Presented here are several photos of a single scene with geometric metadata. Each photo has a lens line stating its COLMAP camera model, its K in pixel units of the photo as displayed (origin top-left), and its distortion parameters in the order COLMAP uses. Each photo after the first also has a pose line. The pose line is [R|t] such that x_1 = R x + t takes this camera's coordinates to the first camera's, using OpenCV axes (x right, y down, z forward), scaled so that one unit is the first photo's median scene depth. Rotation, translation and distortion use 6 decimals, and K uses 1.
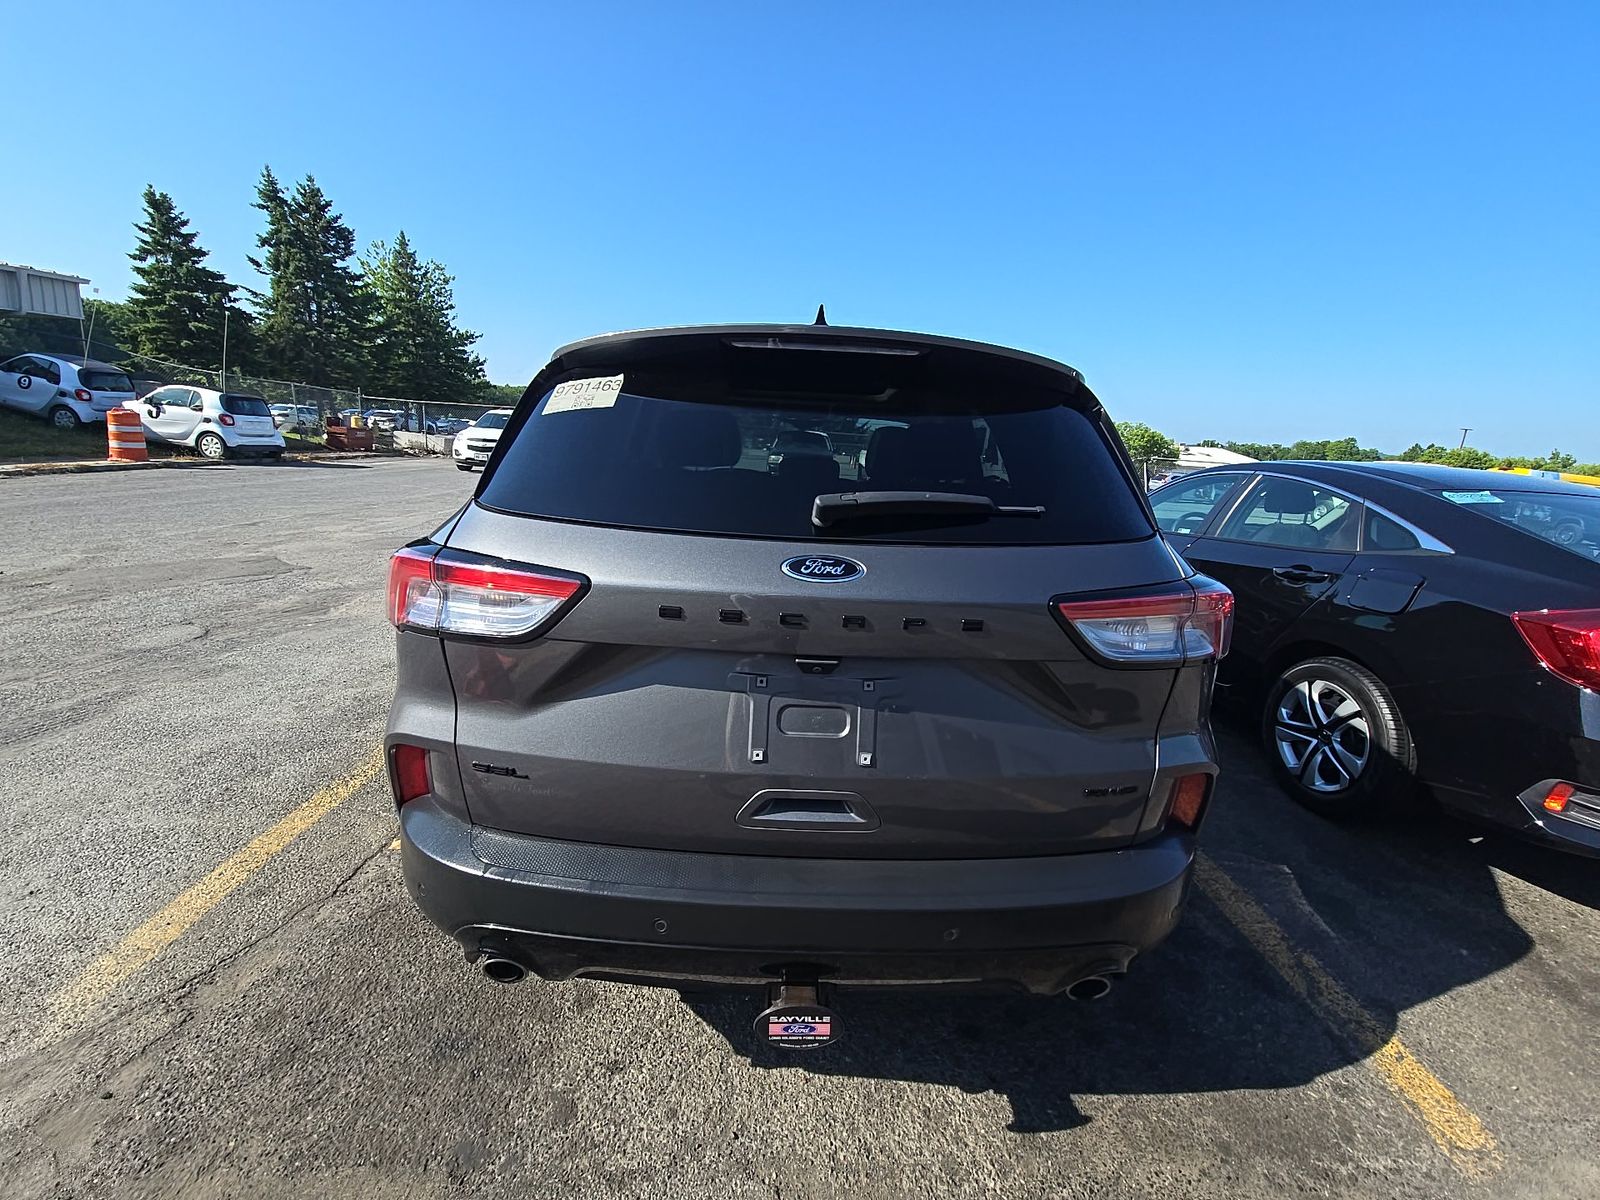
lens RADIAL K [[647.0, 0, 799.9], [0, 647.0, 586.6], [0, 0, 1]] dist [0.011312, -0.009843]
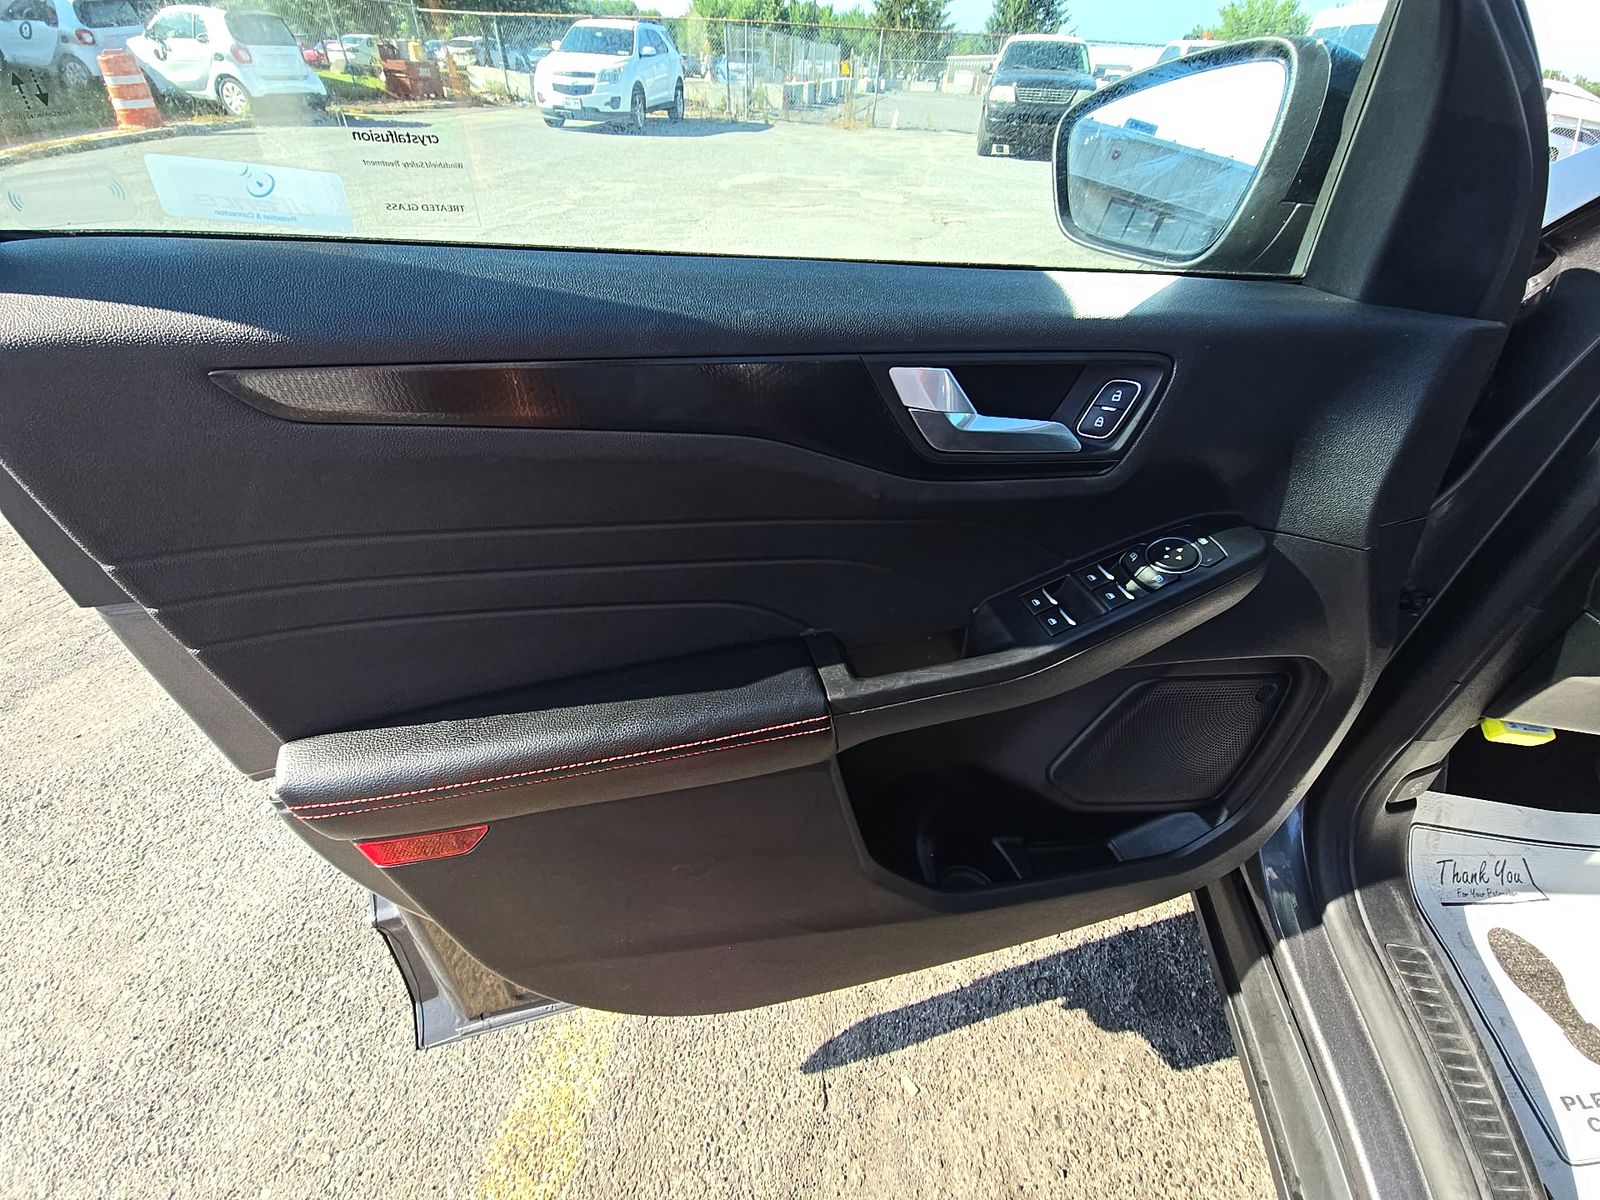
lens RADIAL K [[647.0, 0, 797.2], [0, 647.0, 584.3], [0, 0, 1]] dist [0.011312, -0.009843]
pose [[0.980714, 0.096722, -0.169837, -0.692893], [-0.013823, 0.901114, 0.433362, -0.322182], [0.194958, -0.422656, 0.885072, 1.718380]]
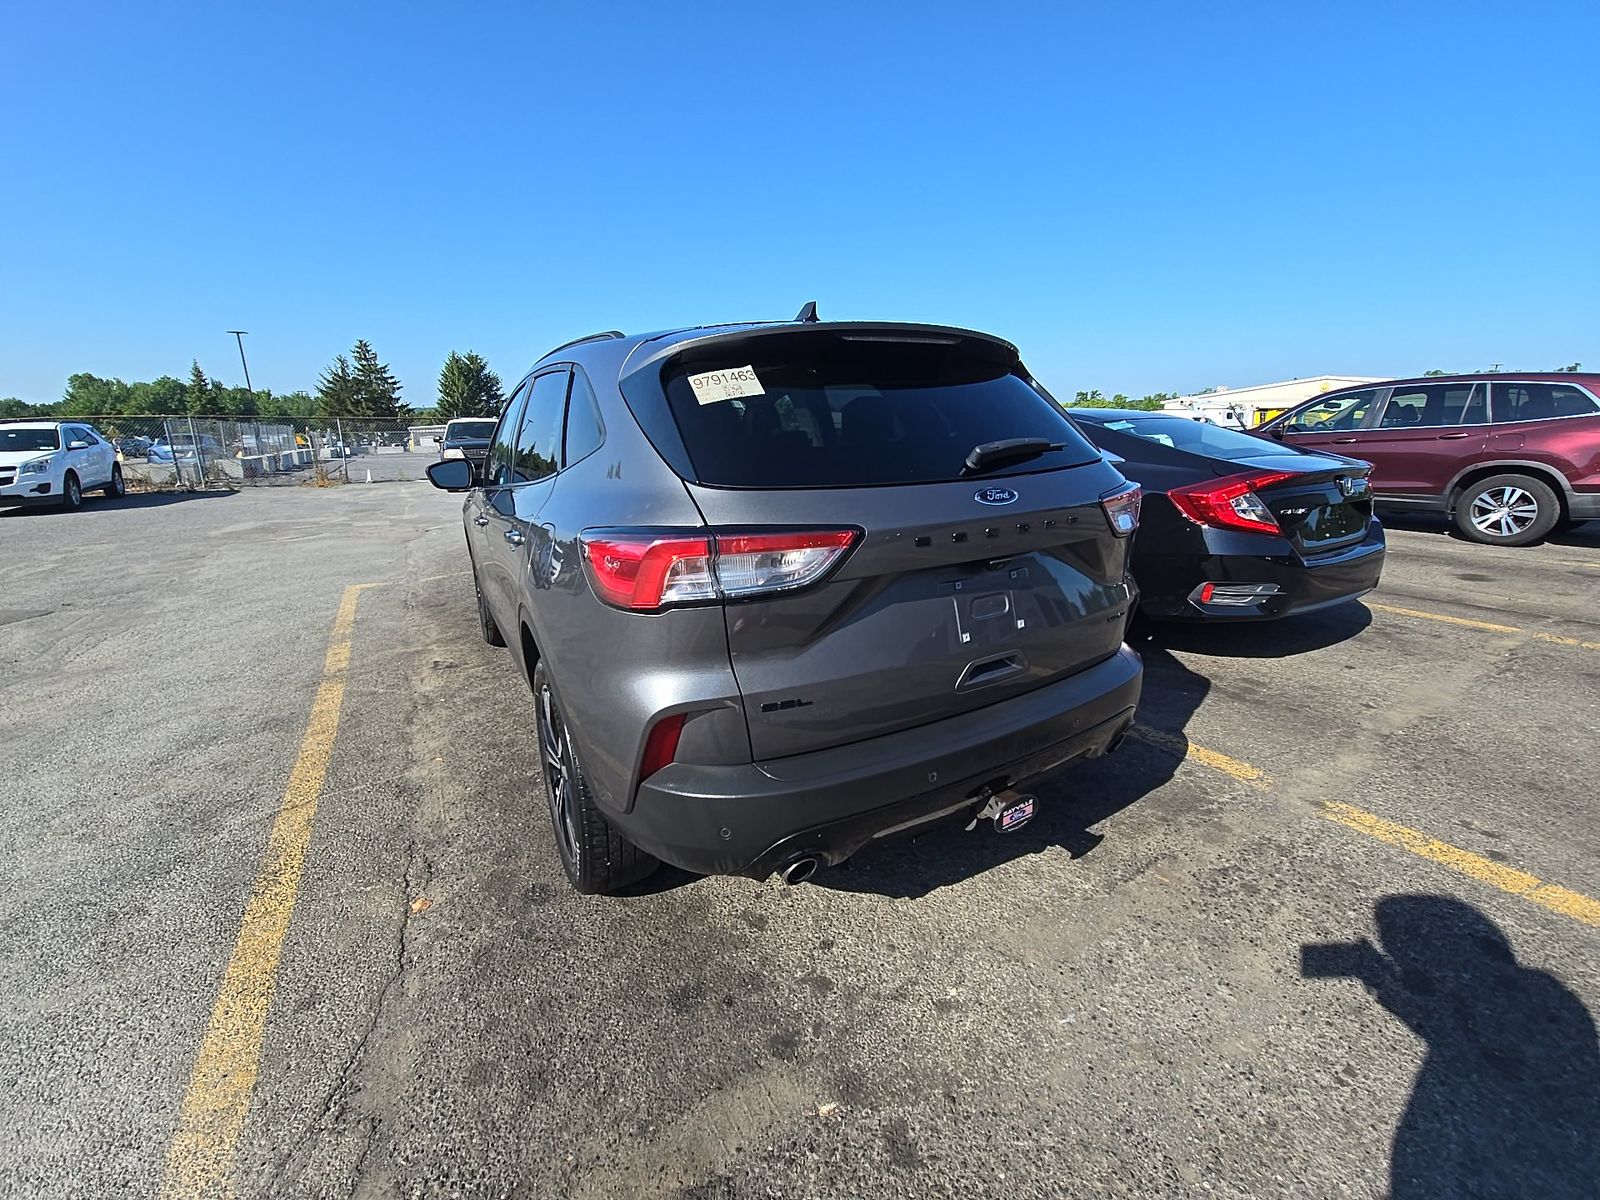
lens RADIAL K [[647.0, 0, 798.6], [0, 647.0, 588.9], [0, 0, 1]] dist [0.011312, -0.009843]
pose [[0.870778, -0.191098, 0.453019, -0.545505], [0.175357, 0.981492, 0.076959, -0.007727], [-0.459342, 0.012426, 0.888173, -0.040884]]
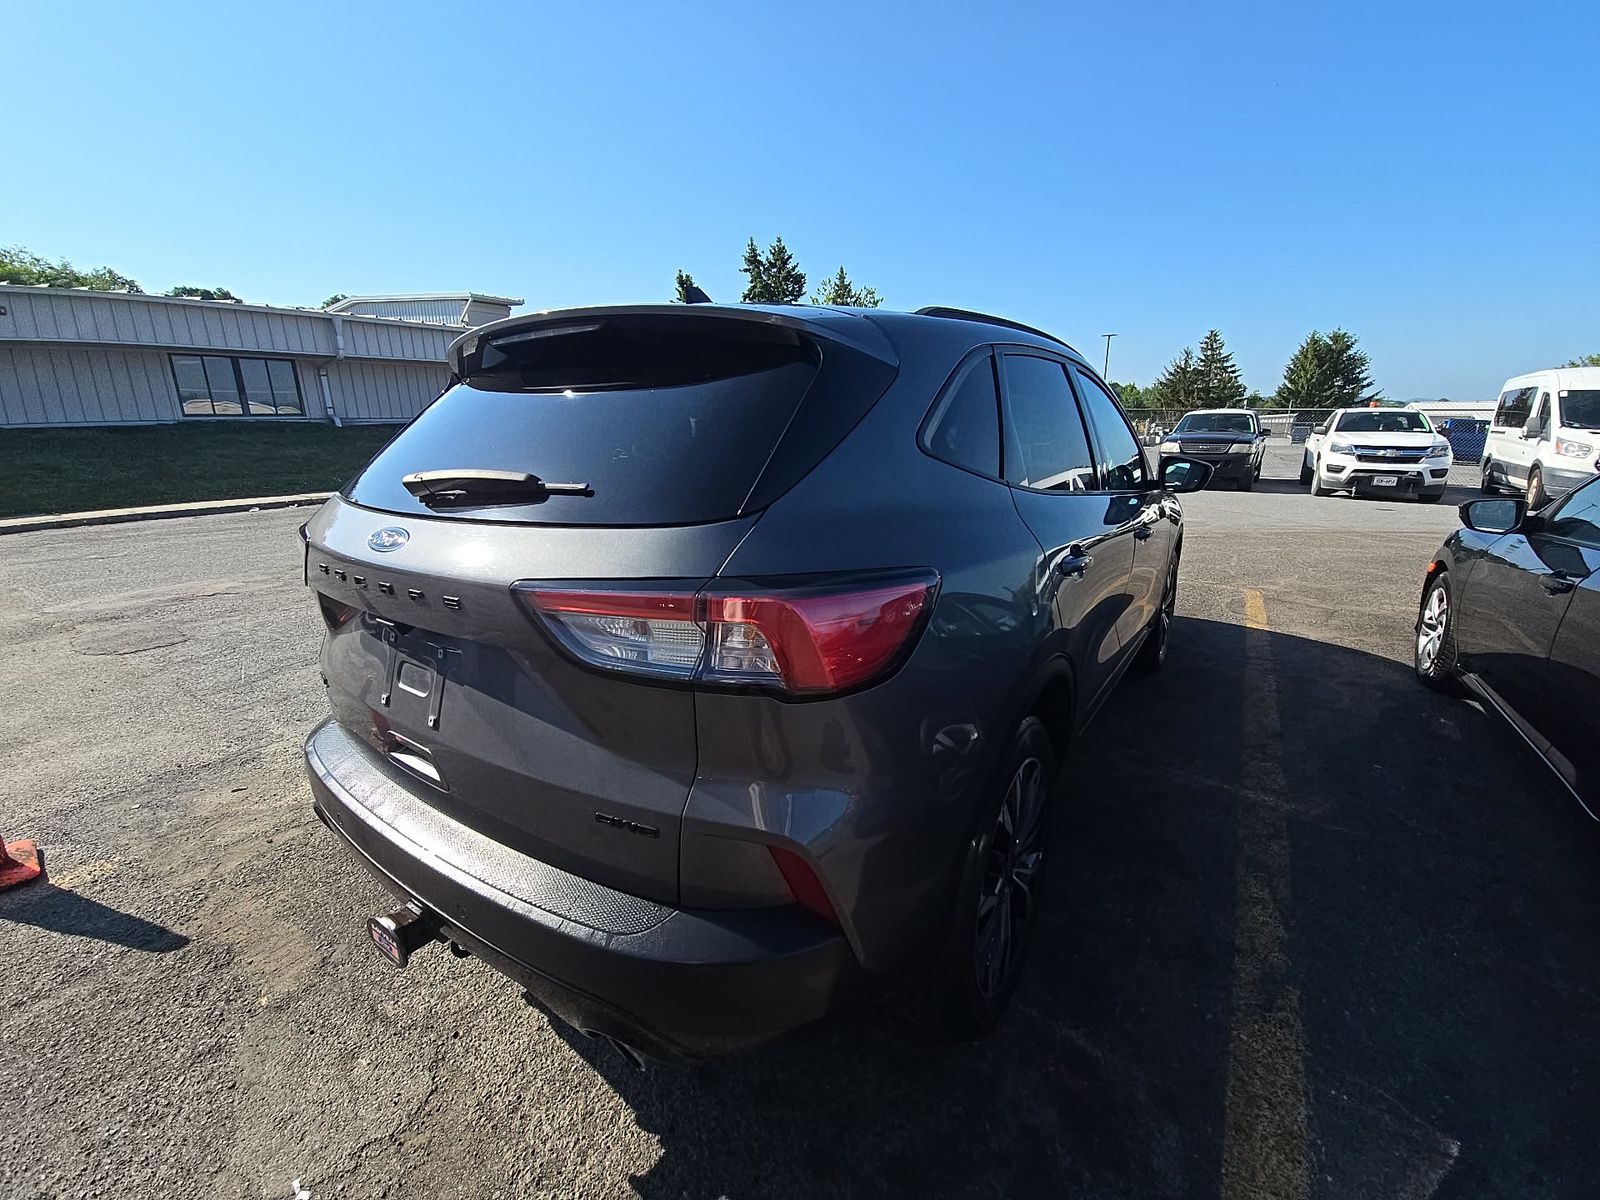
lens RADIAL K [[647.0, 0, 797.1], [0, 647.0, 588.3], [0, 0, 1]] dist [0.011312, -0.009843]
pose [[0.810304, 0.078787, -0.580689, 0.656032], [-0.075656, 0.996693, 0.029658, -0.014405], [0.581105, 0.019901, 0.813585, 0.264798]]
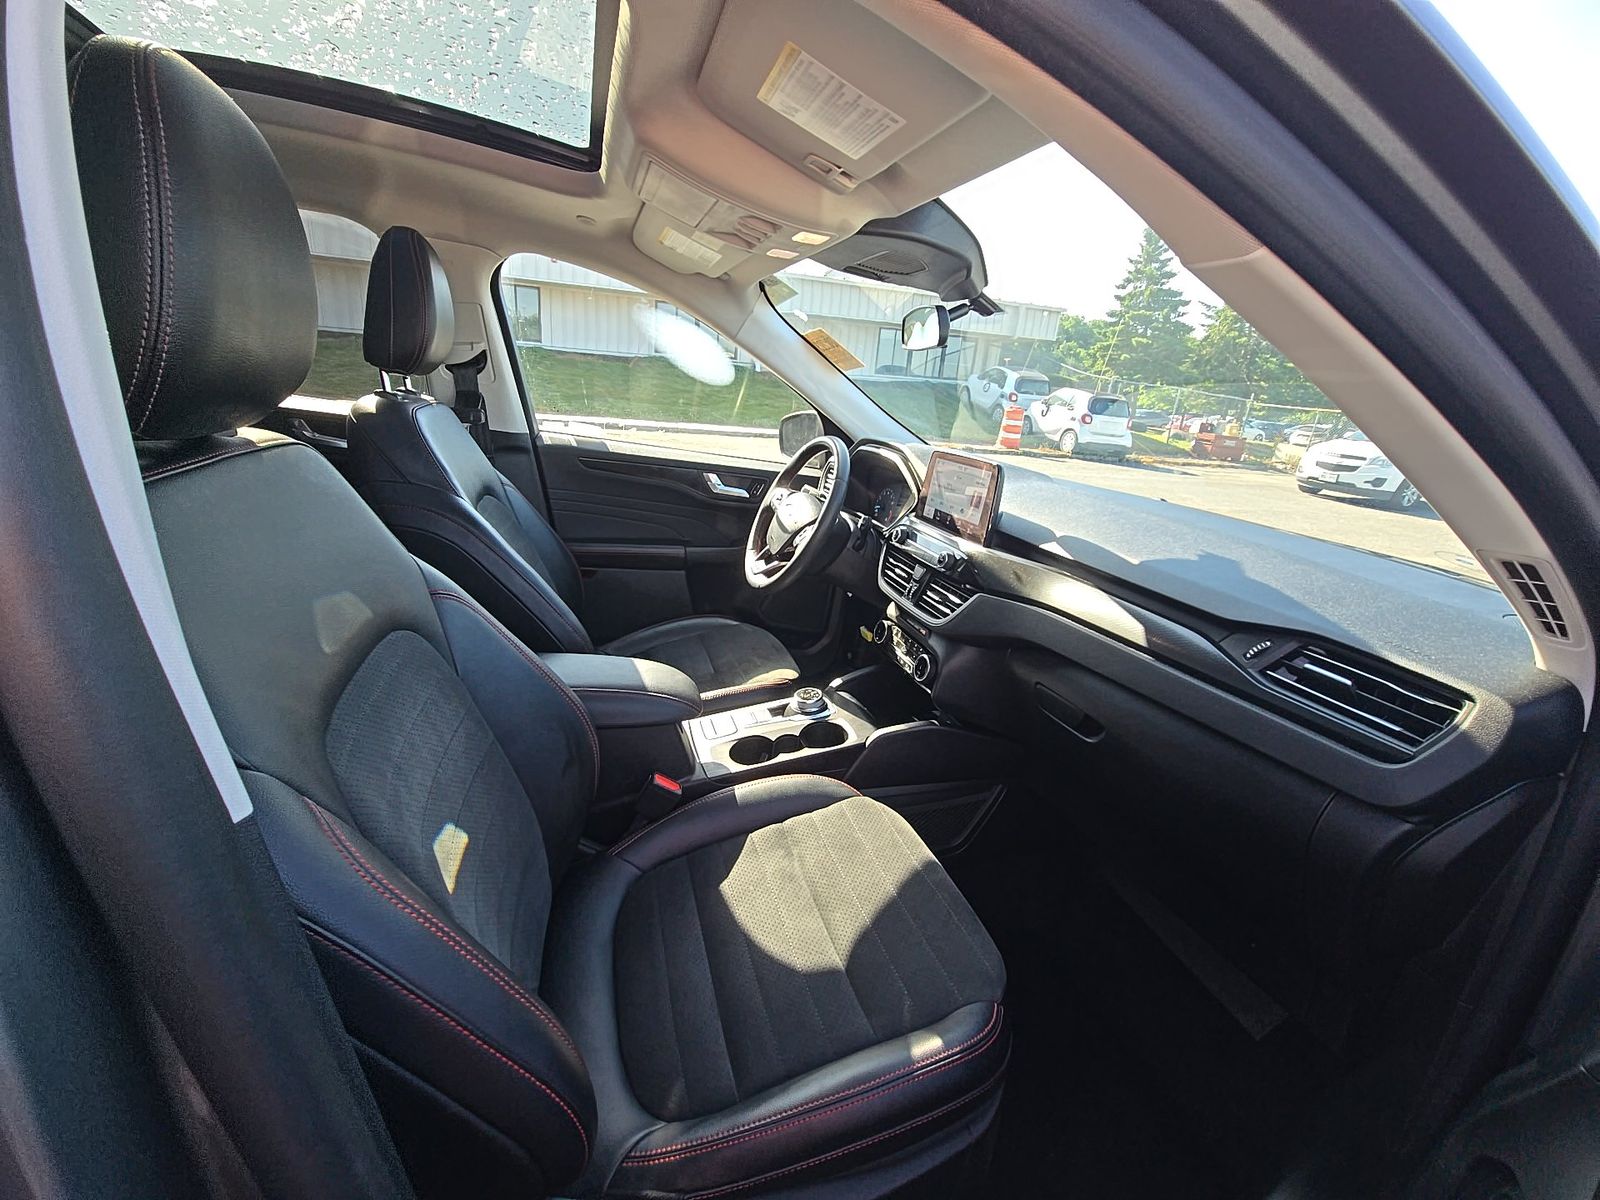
lens RADIAL K [[647.0, 0, 812.8], [0, 647.0, 582.7], [0, 0, 1]] dist [0.011312, -0.009843]
pose [[0.302457, 0.251075, -0.919500, 0.408910], [-0.282193, 0.945023, 0.165221, -0.338972], [0.910432, 0.209504, 0.356681, 1.815761]]
